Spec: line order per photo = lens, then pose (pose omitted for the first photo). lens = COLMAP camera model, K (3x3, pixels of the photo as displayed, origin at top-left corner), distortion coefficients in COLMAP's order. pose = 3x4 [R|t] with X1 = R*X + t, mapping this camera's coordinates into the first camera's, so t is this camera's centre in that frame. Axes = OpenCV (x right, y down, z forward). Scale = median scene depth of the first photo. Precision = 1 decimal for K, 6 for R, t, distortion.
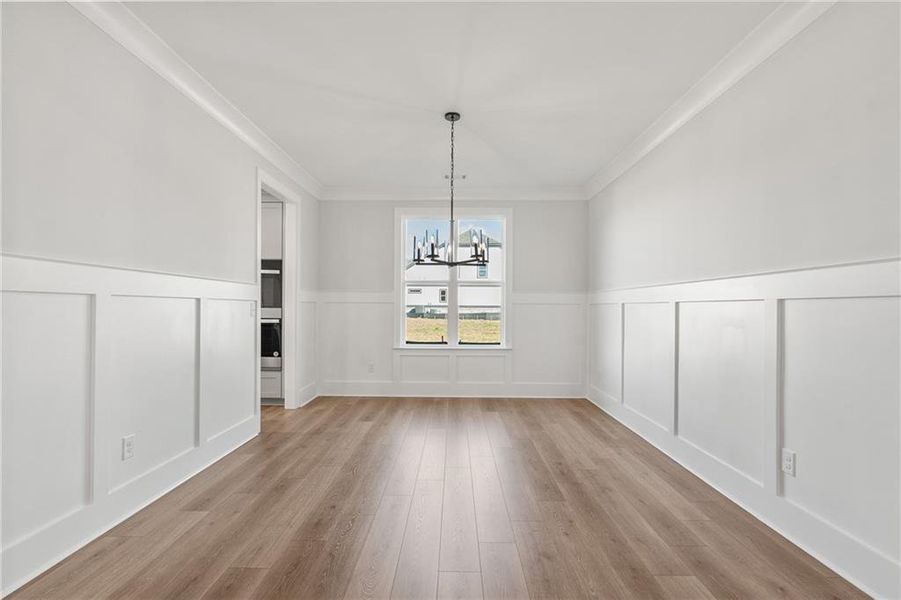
lens RADIAL K [[429.5, 0, 450.5], [0, 429.5, 300.0], [0, 0, 1]] dist [0.000093, 0.000045]
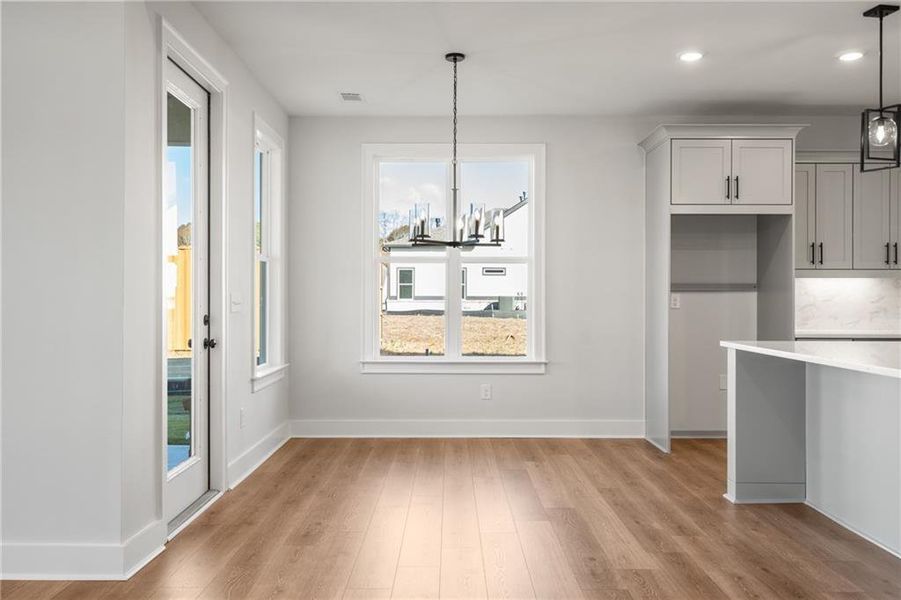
lens RADIAL K [[429.5, 0, 450.5], [0, 429.5, 300.0], [0, 0, 1]] dist [0.000093, 0.000045]
pose [[0.999985, 0.001684, -0.005153, 0.000554], [-0.001579, 0.999793, 0.020284, 0.006392], [0.005186, -0.020275, 0.999781, 0.196369]]
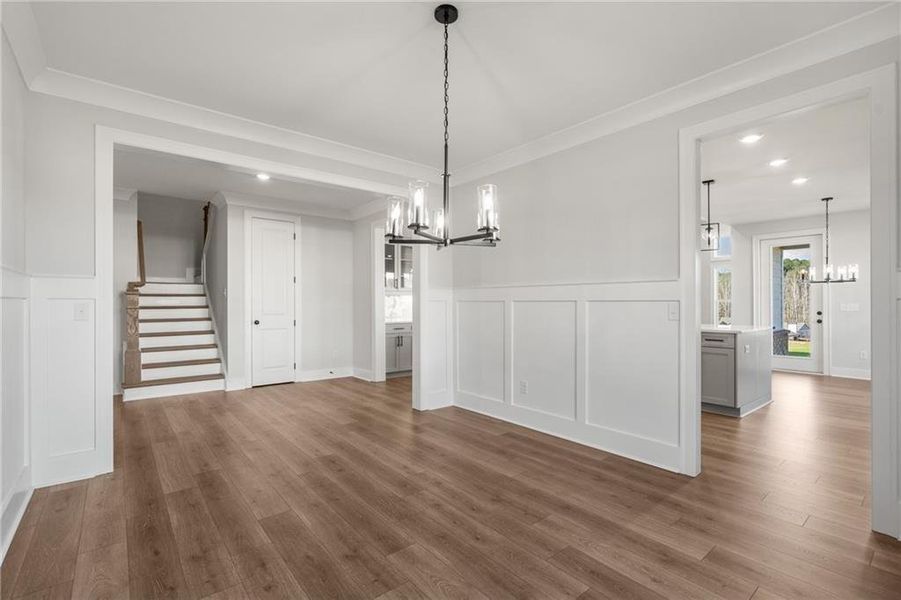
lens RADIAL K [[408.4, 0, 450.5], [0, 408.4, 300.0], [0, 0, 1]] dist [-0.000270, 0.000038]
pose [[-0.776277, -0.009745, -0.630317, 1.121221], [0.008448, 0.999630, -0.025858, 0.052683], [0.630336, -0.025398, -0.775907, 4.334159]]
